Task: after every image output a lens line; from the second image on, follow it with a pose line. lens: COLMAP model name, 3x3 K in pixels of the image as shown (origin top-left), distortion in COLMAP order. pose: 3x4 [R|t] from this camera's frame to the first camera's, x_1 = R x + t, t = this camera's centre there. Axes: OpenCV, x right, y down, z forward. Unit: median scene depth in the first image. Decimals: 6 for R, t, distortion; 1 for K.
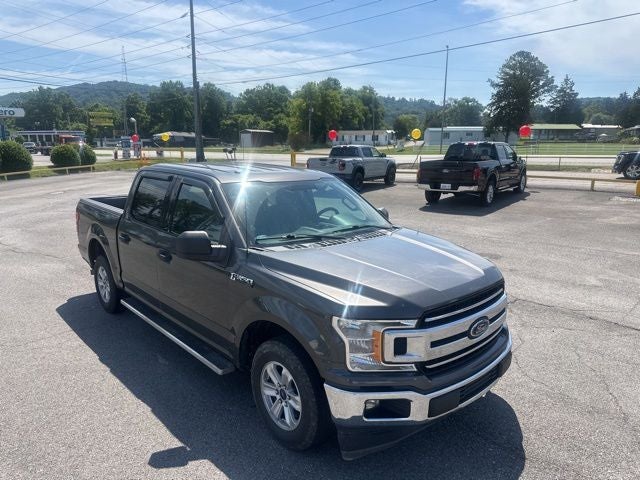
lens RADIAL K [[452.5, 0, 320.8], [0, 452.5, 239.2], [0, 0, 1]] dist [0.029824, -0.040726]
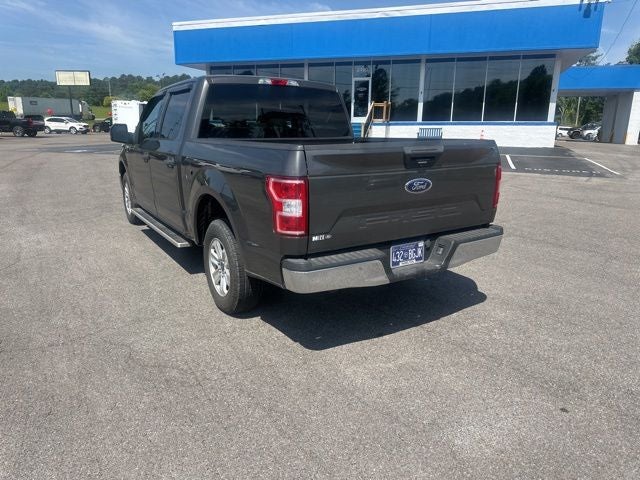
lens RADIAL K [[452.5, 0, 322.0], [0, 452.5, 245.8], [0, 0, 1]] dist [0.029824, -0.040726]
pose [[-0.985731, -0.045118, 0.162166, -0.229591], [0.032750, 0.893588, 0.447691, -0.118540], [-0.165109, 0.446614, -0.879361, 0.841198]]
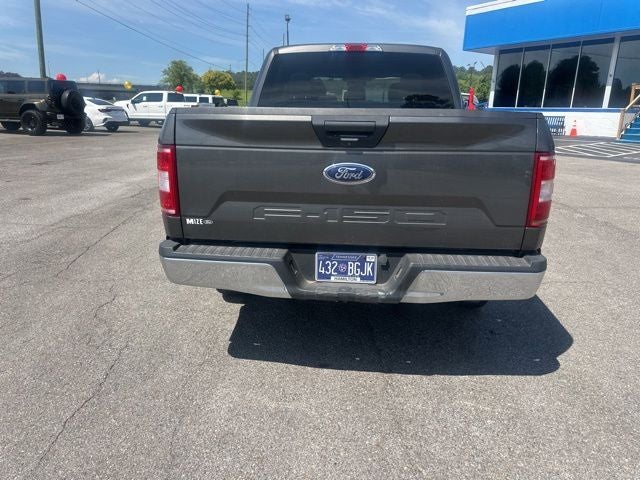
lens RADIAL K [[452.5, 0, 321.6], [0, 452.5, 239.4], [0, 0, 1]] dist [0.029824, -0.040726]
pose [[-0.684276, -0.205012, 0.699812, -0.358355], [0.136783, 0.906550, 0.399323, -0.083041], [-0.716280, 0.368969, -0.592288, 0.720201]]
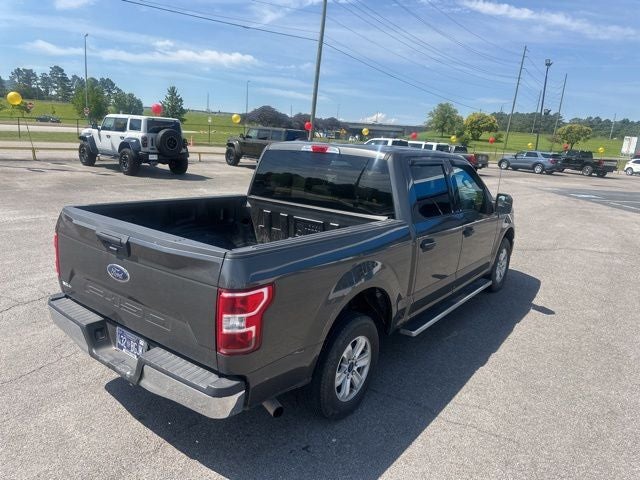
lens RADIAL K [[452.5, 0, 319.3], [0, 452.5, 244.2], [0, 0, 1]] dist [0.029824, -0.040726]
pose [[-0.192130, -0.230411, 0.953938, -0.468478], [0.138451, 0.955961, 0.258785, -0.093314], [-0.971554, 0.181794, -0.151768, 0.536789]]
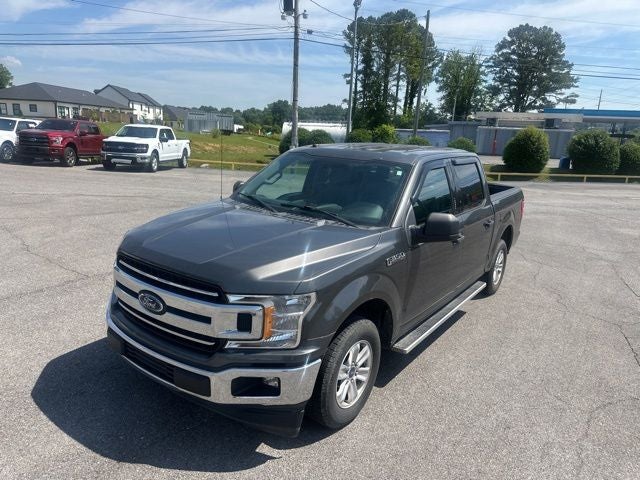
lens RADIAL K [[452.5, 0, 324.8], [0, 452.5, 242.0], [0, 0, 1]] dist [0.029824, -0.040726]
pose [[0.210238, 0.241662, -0.947312, 0.323419], [-0.253559, 0.949290, 0.185894, -0.046650], [0.944197, 0.201118, 0.260852, 0.271976]]
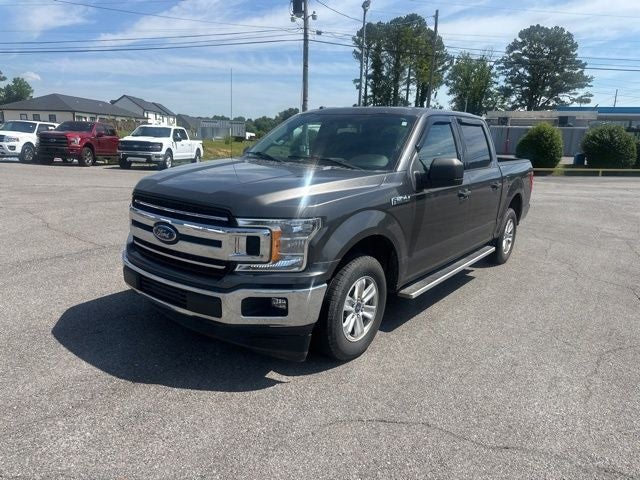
lens RADIAL K [[452.5, 0, 317.9], [0, 452.5, 239.0], [0, 0, 1]] dist [0.029824, -0.040726]
pose [[0.173133, 0.219273, -0.960179, 0.340653], [-0.237233, 0.955483, 0.175425, -0.010210], [0.955900, 0.197414, 0.217444, 0.281289]]
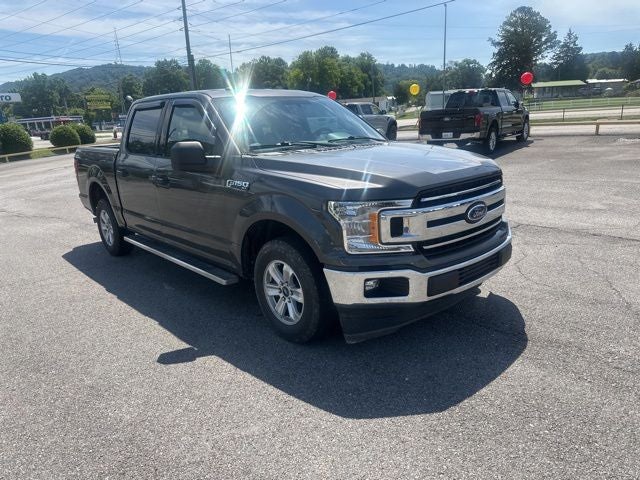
lens RADIAL K [[452.5, 0, 321.0], [0, 452.5, 238.4], [0, 0, 1]] dist [0.029824, -0.040726]
pose [[0.998526, -0.052364, -0.014295, 0.004597], [0.053053, 0.997180, 0.053071, 0.045999], [0.011476, -0.053751, 0.998488, -0.000627]]
